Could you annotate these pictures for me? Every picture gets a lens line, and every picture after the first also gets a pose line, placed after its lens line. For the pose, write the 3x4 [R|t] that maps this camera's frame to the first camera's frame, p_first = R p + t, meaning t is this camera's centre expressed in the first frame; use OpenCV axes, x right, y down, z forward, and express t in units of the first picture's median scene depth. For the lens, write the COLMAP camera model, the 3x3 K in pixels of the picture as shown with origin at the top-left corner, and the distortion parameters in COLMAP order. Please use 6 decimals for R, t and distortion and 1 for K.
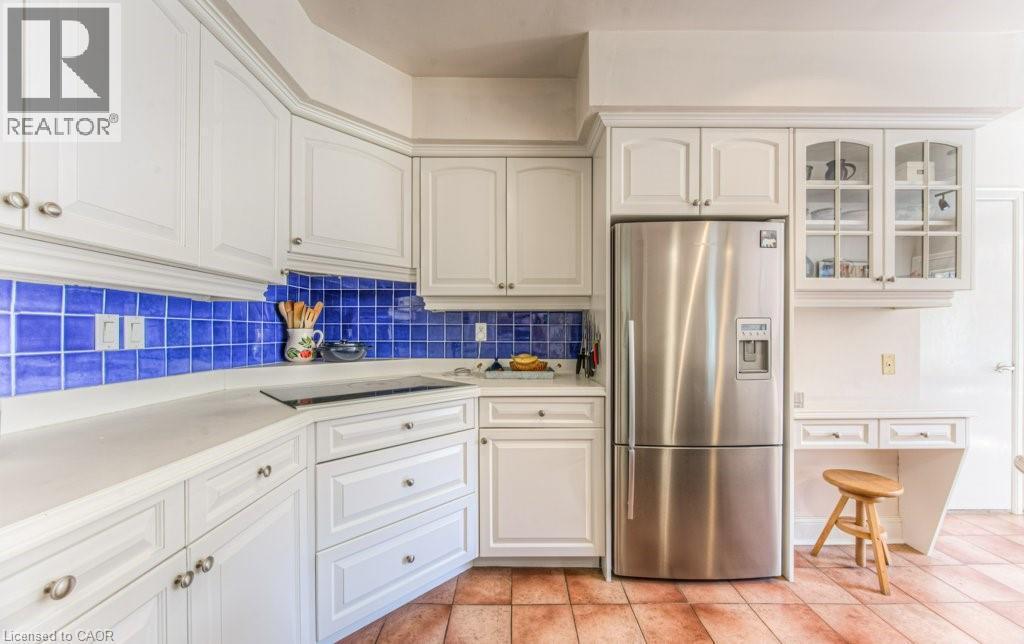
lens RADIAL K [[380.8, 0, 518.8], [0, 380.8, 331.9], [0, 0, 1]] dist [-0.007697, 0.000006]
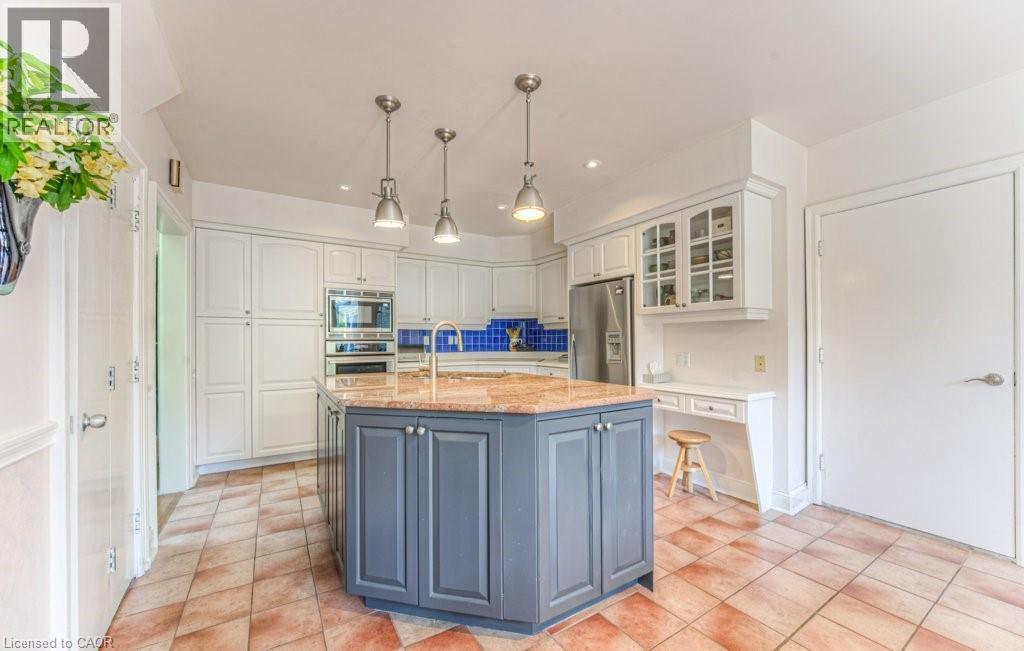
lens RADIAL K [[382.8, 0, 508.8], [0, 382.8, 340.1], [0, 0, 1]] dist [-0.007637, 0.000022]
pose [[0.527829, -0.003985, -0.849341, 1.901259], [-0.001480, 0.999983, -0.005612, 0.018458], [0.849349, 0.004220, 0.527815, -0.454312]]
